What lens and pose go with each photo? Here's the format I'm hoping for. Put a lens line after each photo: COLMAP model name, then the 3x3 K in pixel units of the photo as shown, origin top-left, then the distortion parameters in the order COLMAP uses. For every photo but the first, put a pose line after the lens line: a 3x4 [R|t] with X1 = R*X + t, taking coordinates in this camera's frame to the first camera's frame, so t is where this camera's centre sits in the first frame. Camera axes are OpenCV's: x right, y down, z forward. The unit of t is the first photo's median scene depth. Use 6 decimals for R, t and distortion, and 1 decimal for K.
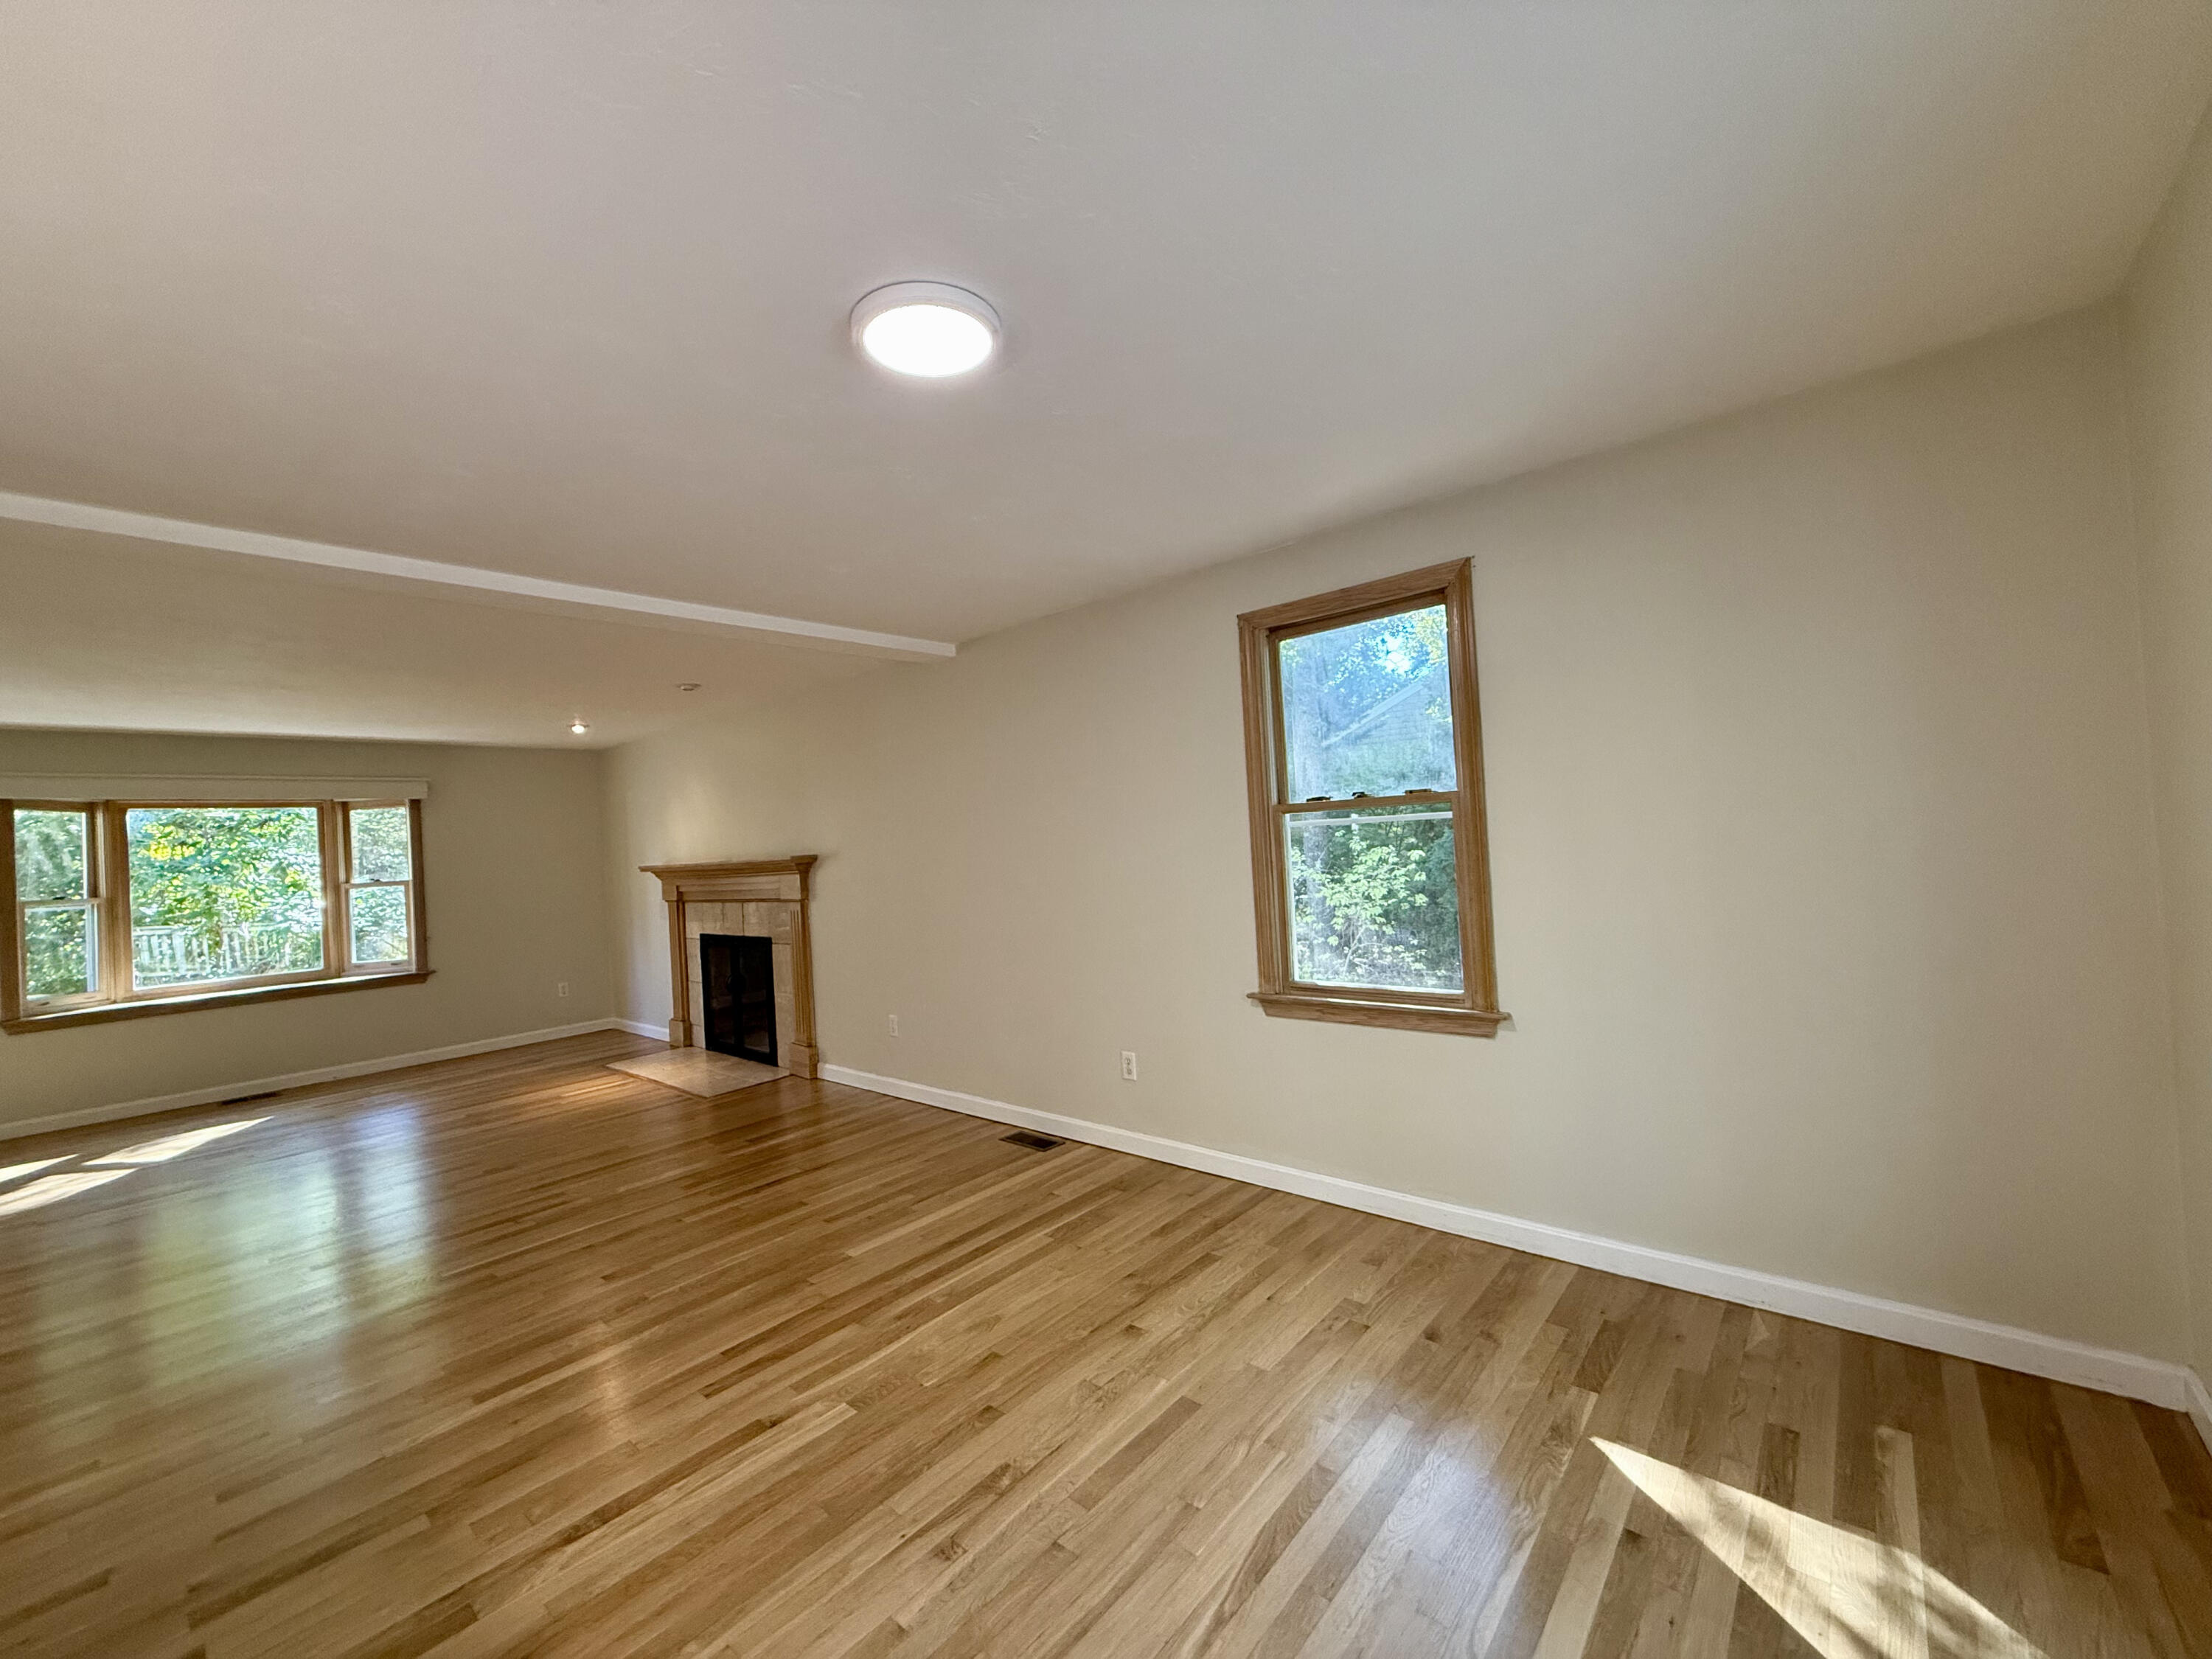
lens RADIAL K [[878.3, 0, 1101.5], [0, 878.3, 831.3], [0, 0, 1]] dist [0.001288, -0.000347]
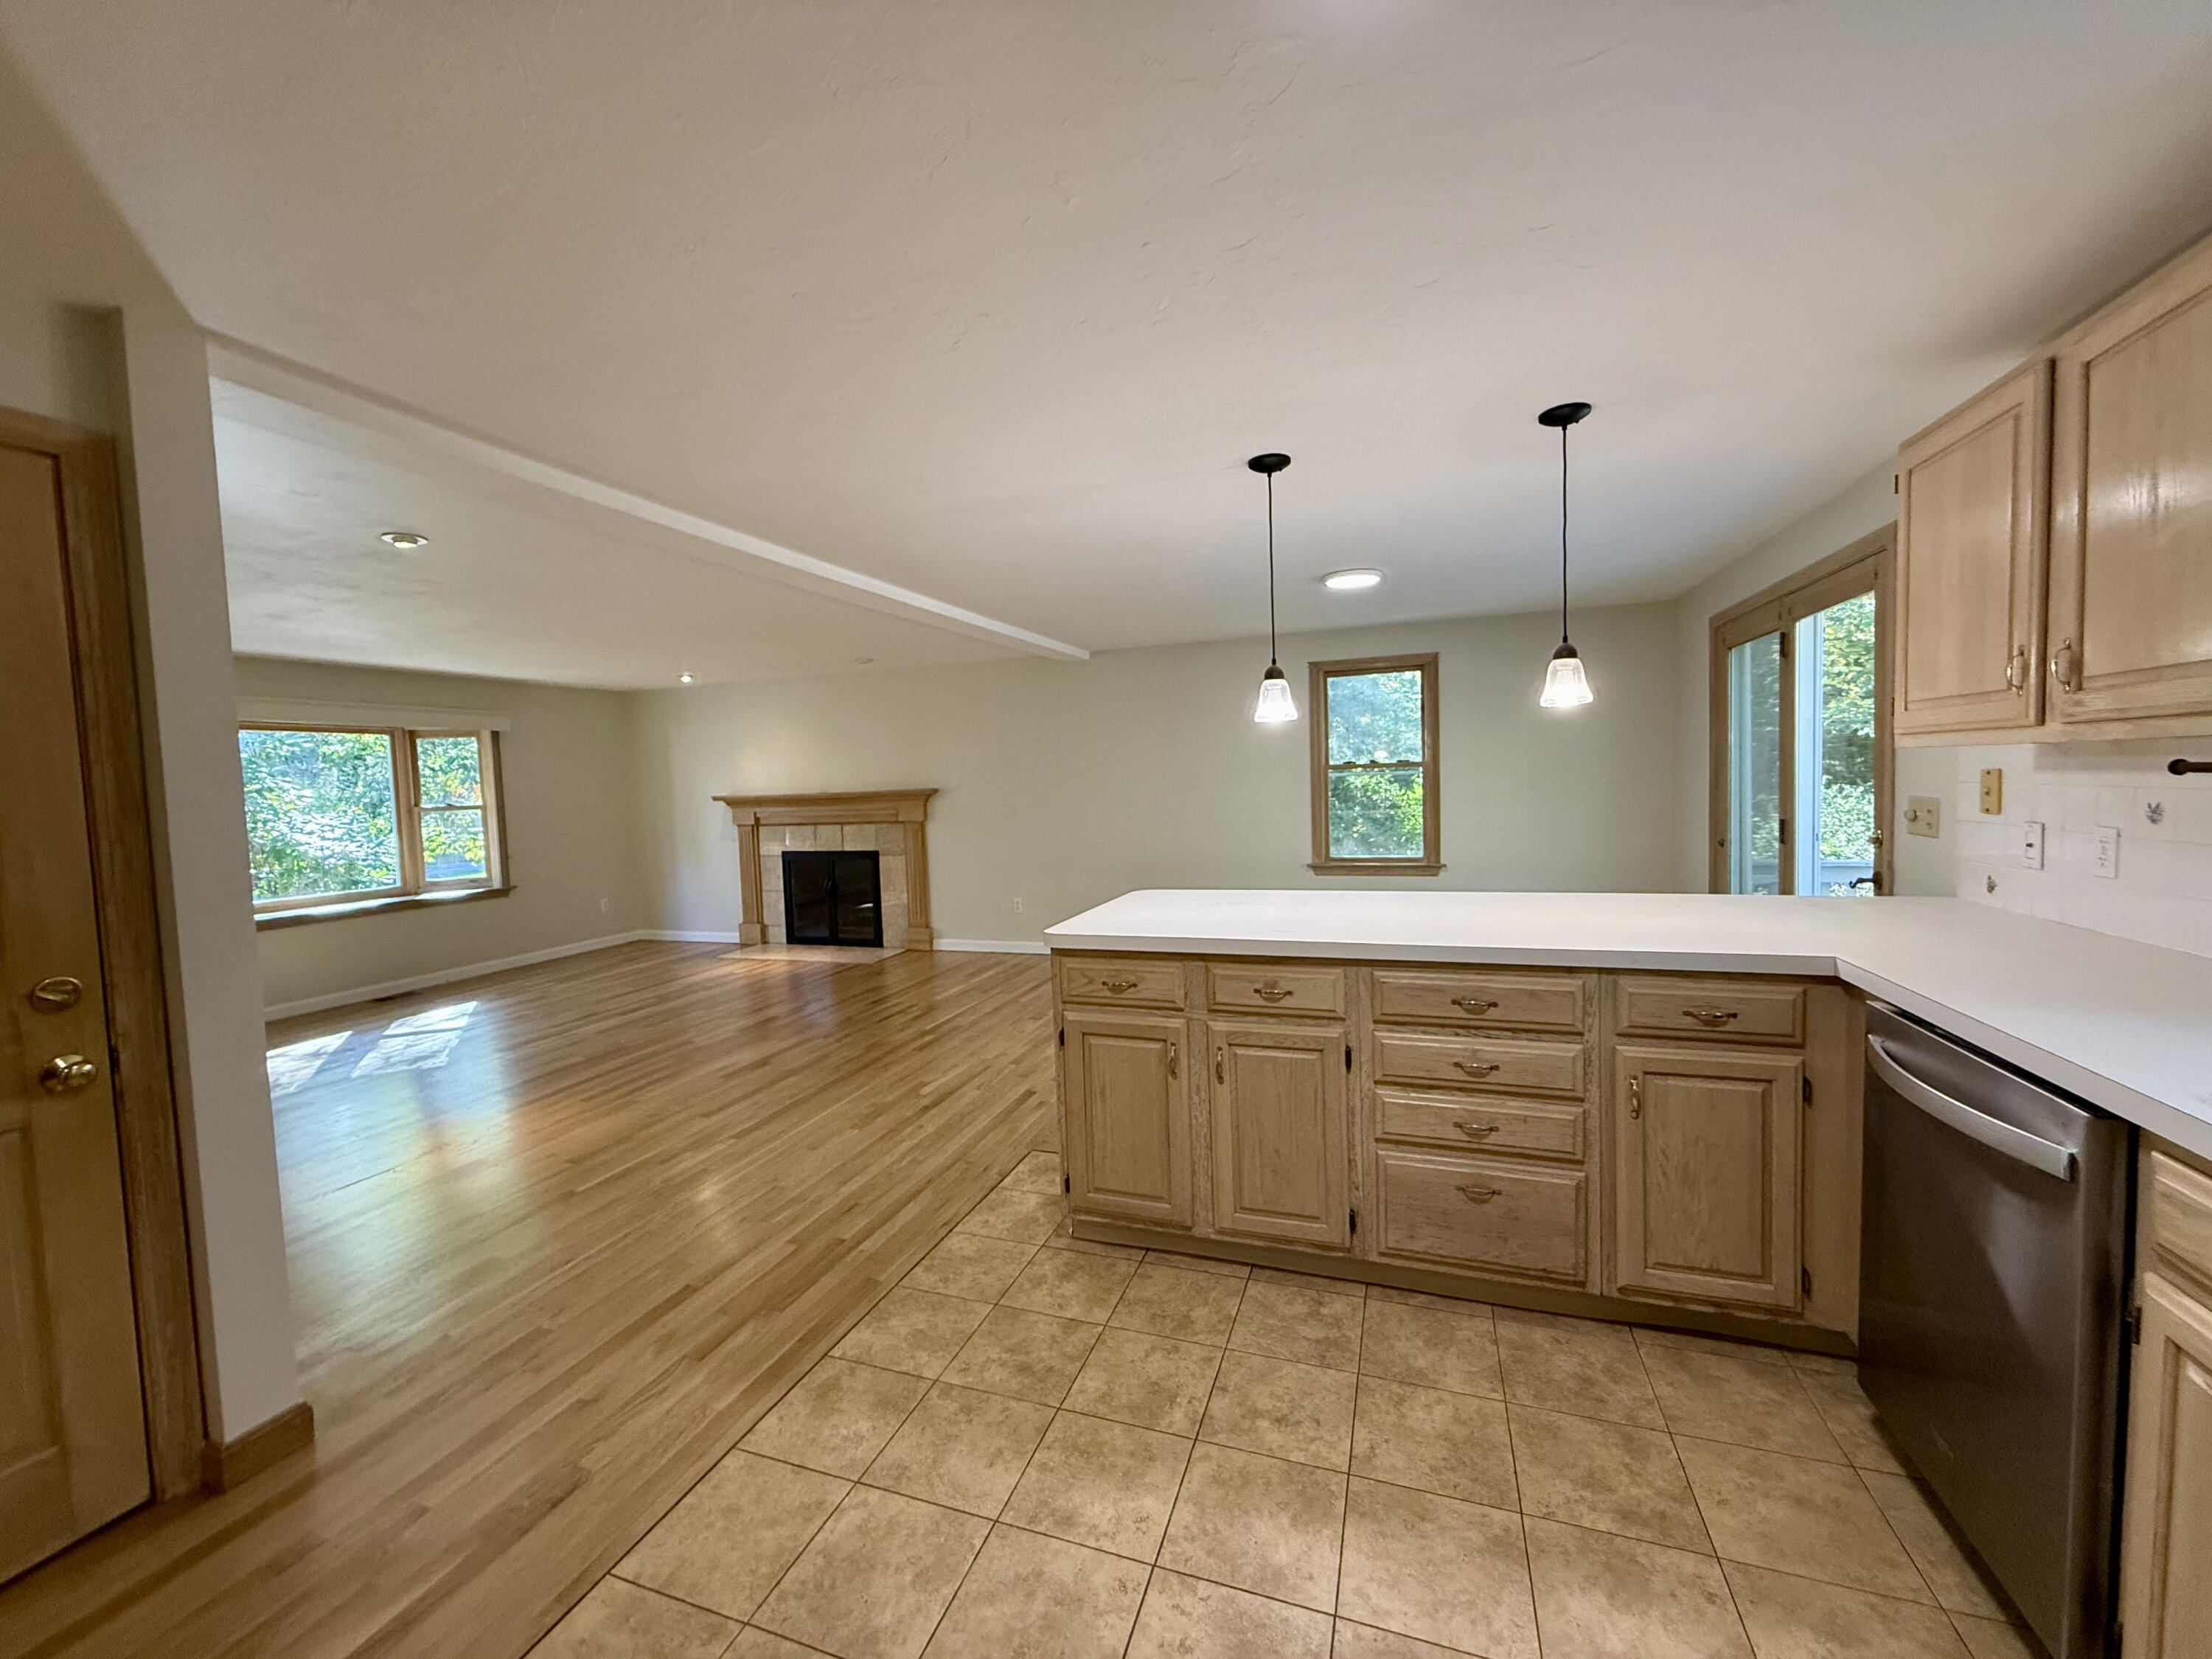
lens RADIAL K [[878.3, 0, 1099.5], [0, 878.3, 835.4], [0, 0, 1]] dist [0.001288, -0.000347]
pose [[0.932279, 0.002228, 0.361733, -0.548516], [-0.024237, 0.998119, 0.056318, 0.015453], [-0.360927, -0.061272, 0.930579, -0.350697]]
